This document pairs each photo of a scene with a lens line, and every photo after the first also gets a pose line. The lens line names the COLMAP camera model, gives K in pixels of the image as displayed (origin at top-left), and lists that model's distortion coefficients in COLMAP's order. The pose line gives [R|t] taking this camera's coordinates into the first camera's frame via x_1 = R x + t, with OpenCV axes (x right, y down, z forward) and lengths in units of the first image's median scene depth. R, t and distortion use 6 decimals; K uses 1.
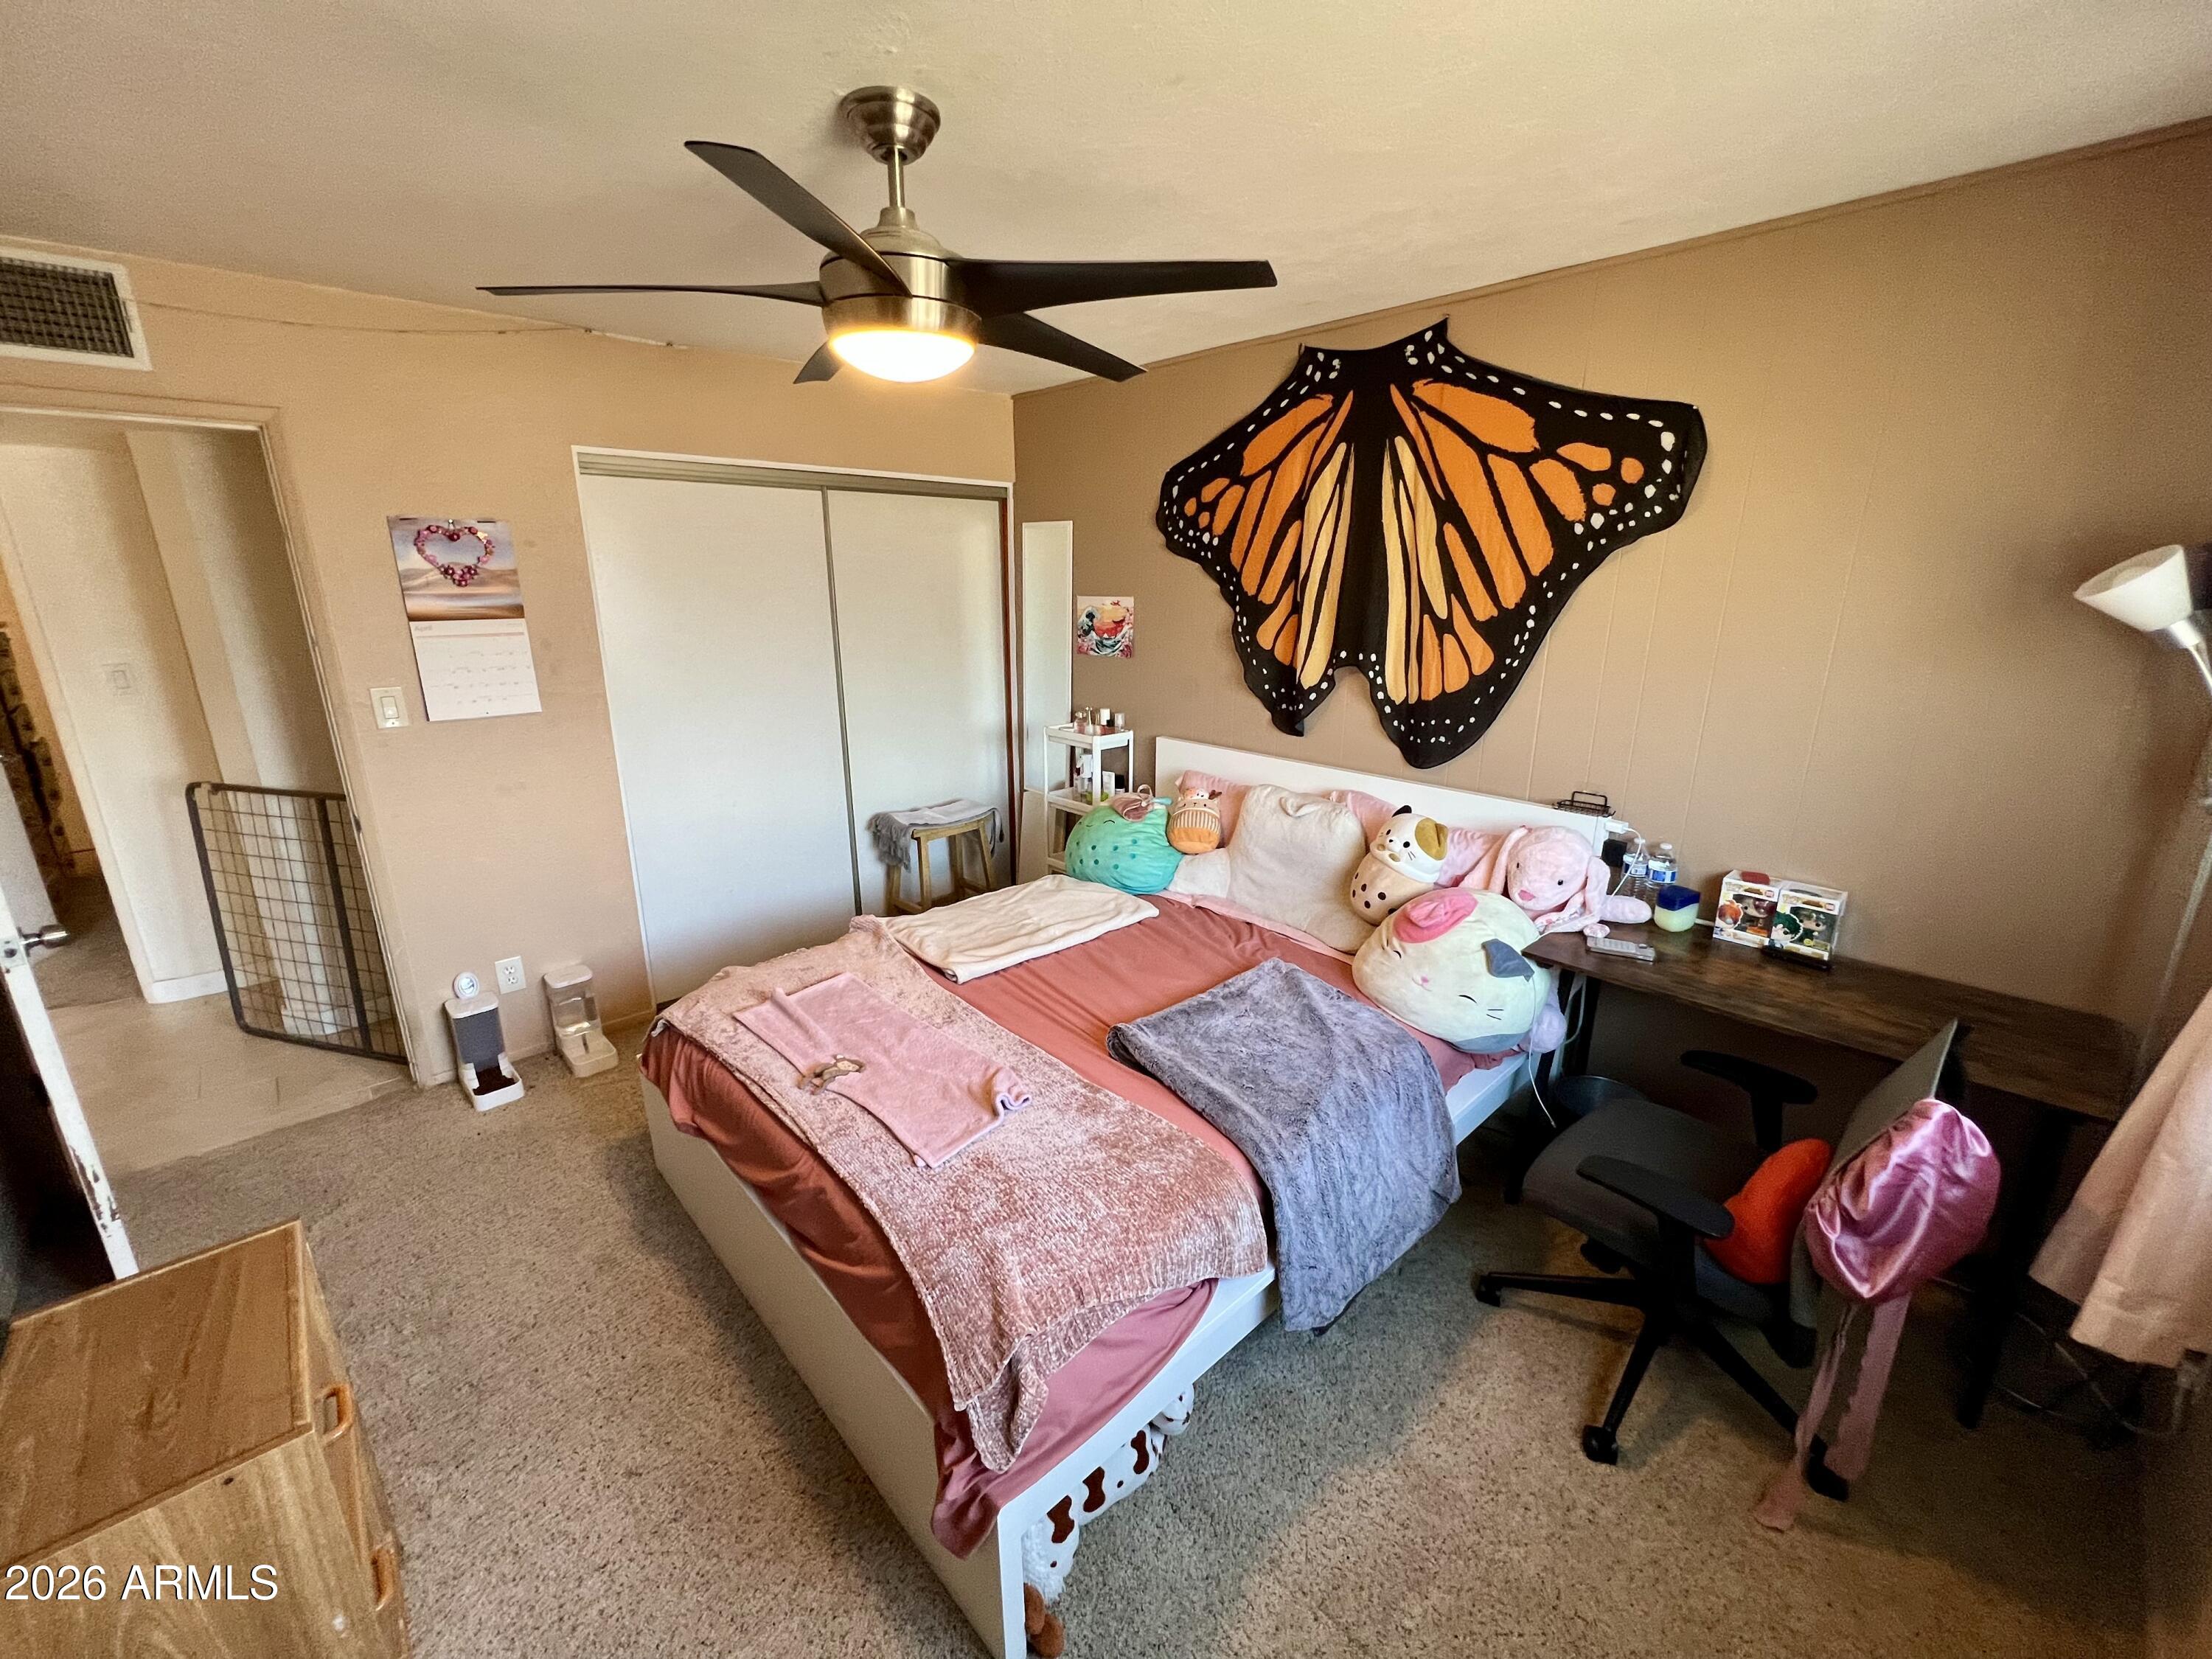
lens RADIAL K [[890.7, 0, 1096.5], [0, 890.7, 827.8], [0, 0, 1]] dist [0.000051, 0.000091]
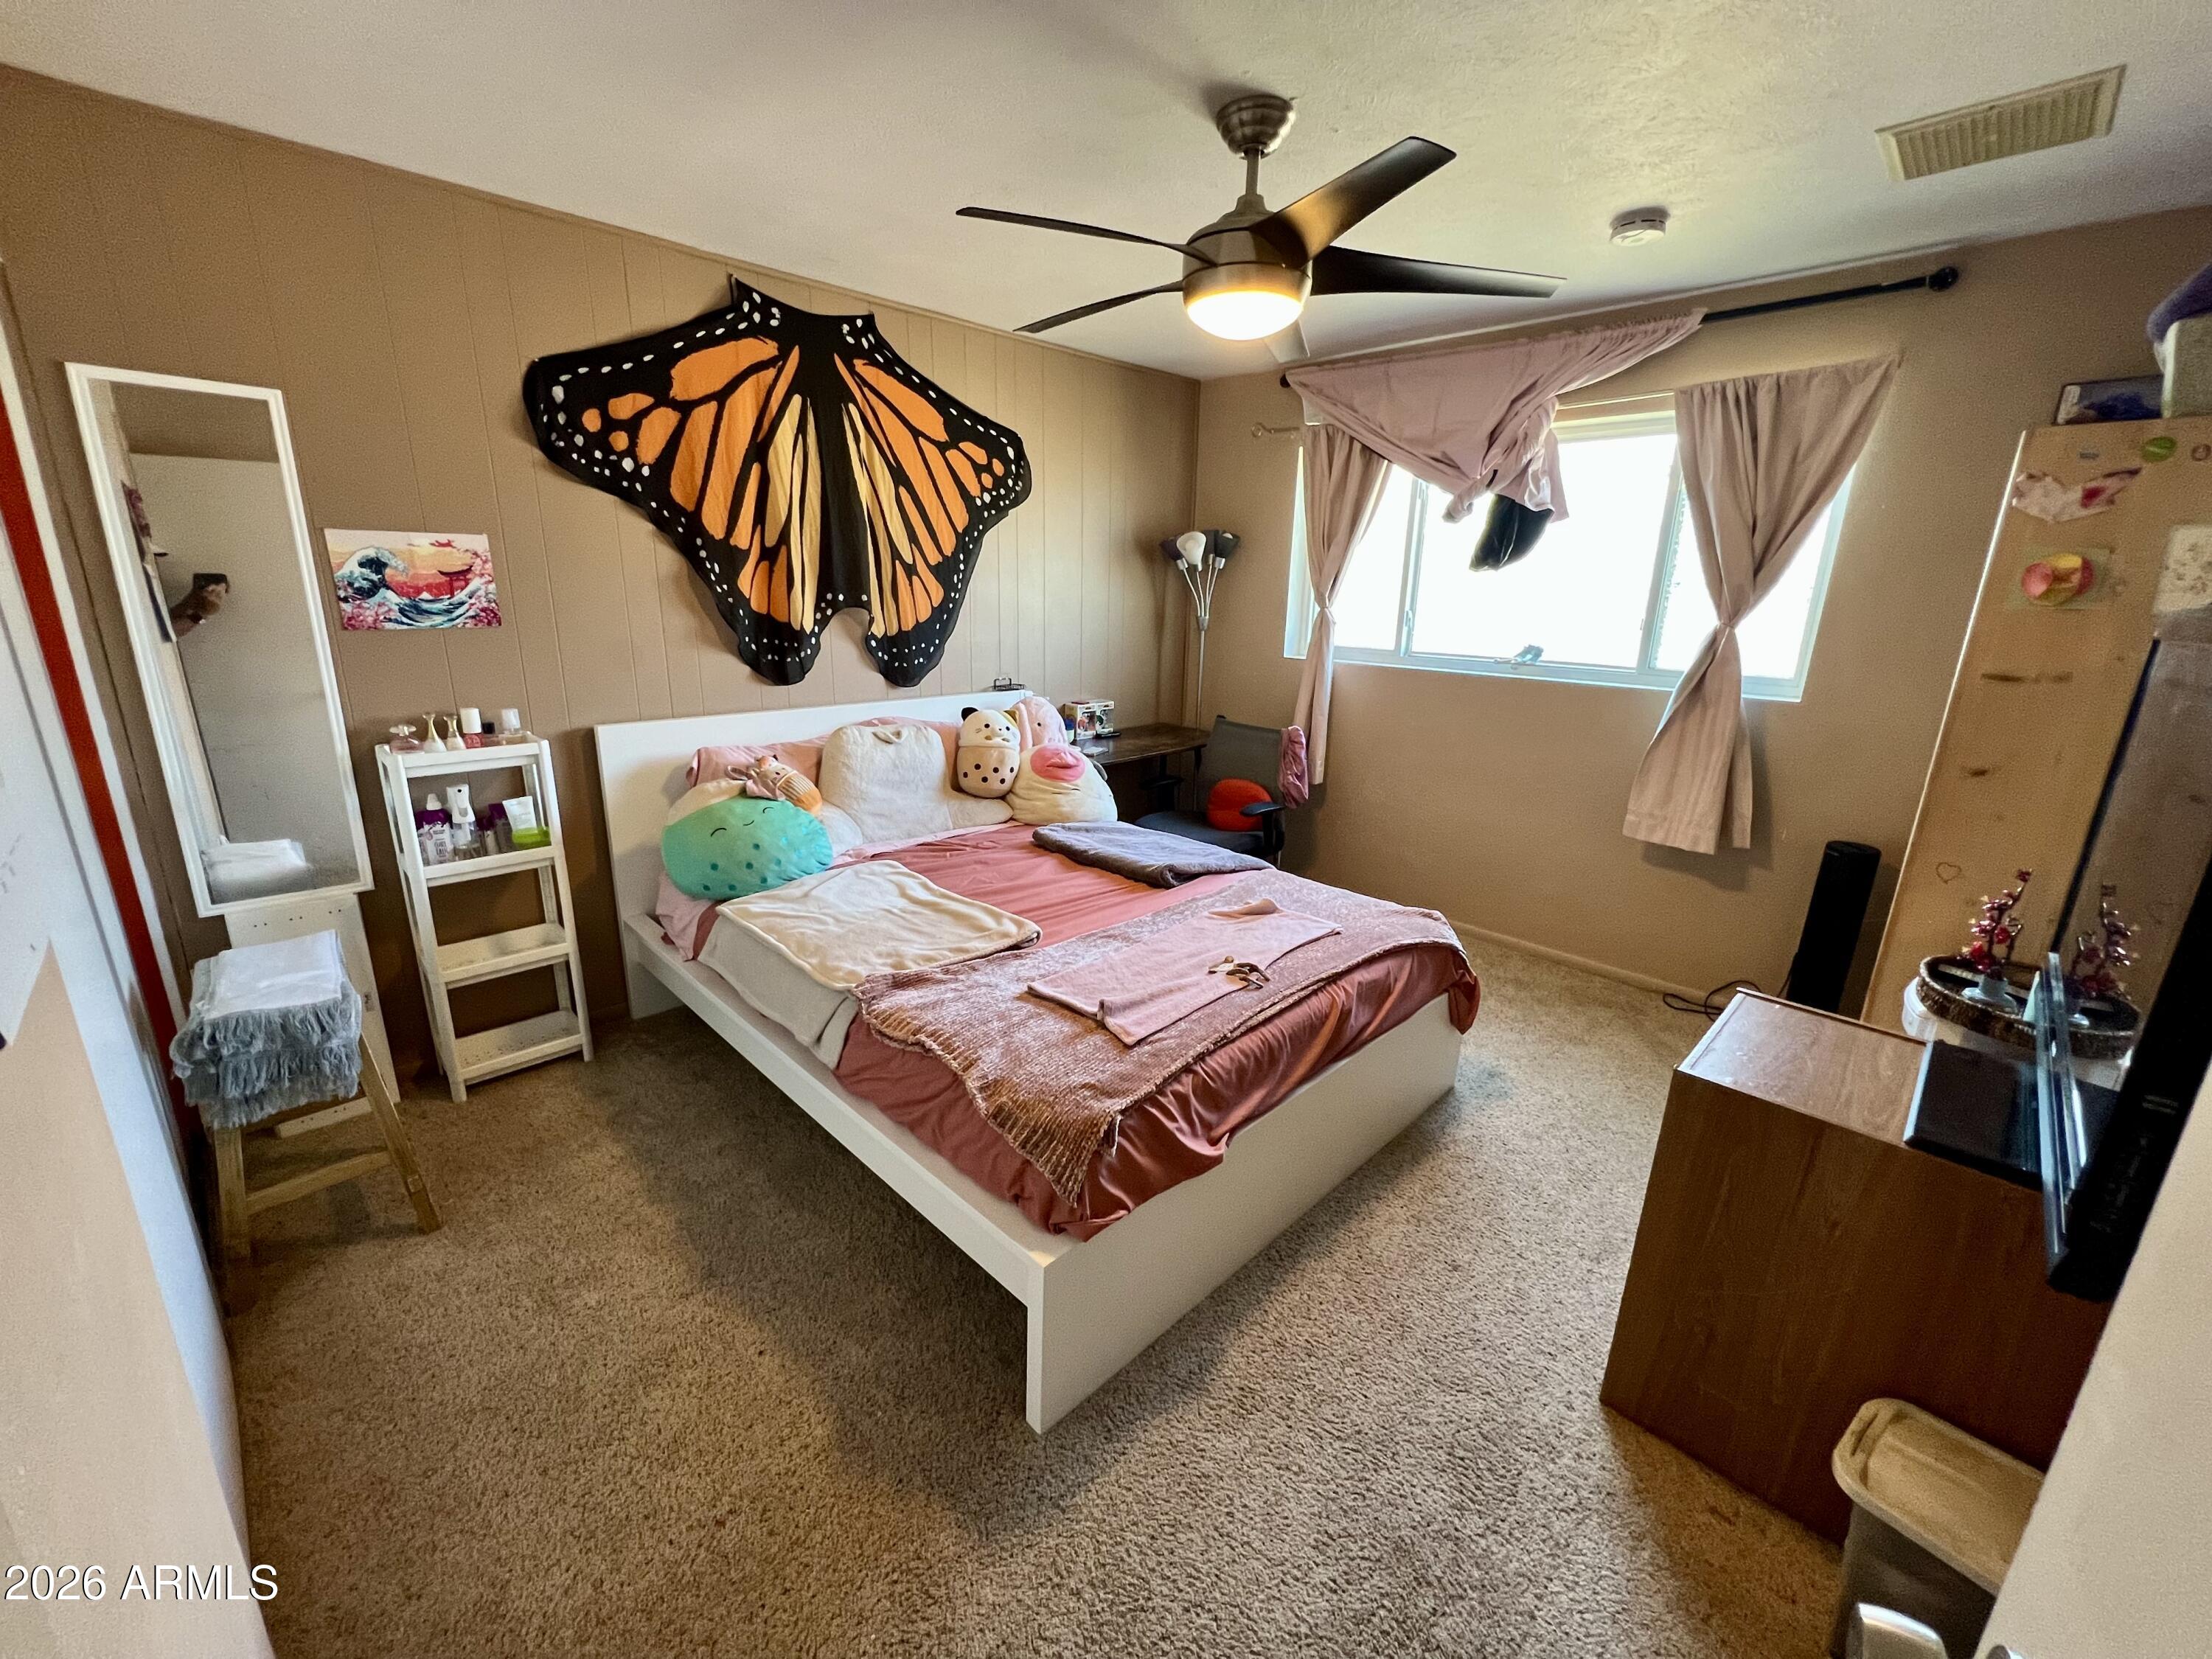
lens RADIAL K [[890.7, 0, 1096.5], [0, 890.7, 827.8], [0, 0, 1]] dist [0.000051, 0.000091]
pose [[-0.034202, -0.265504, 0.963503, -0.880136], [0.257024, 0.929304, 0.265204, -0.145128], [-0.965800, 0.256714, 0.036457, 0.750867]]
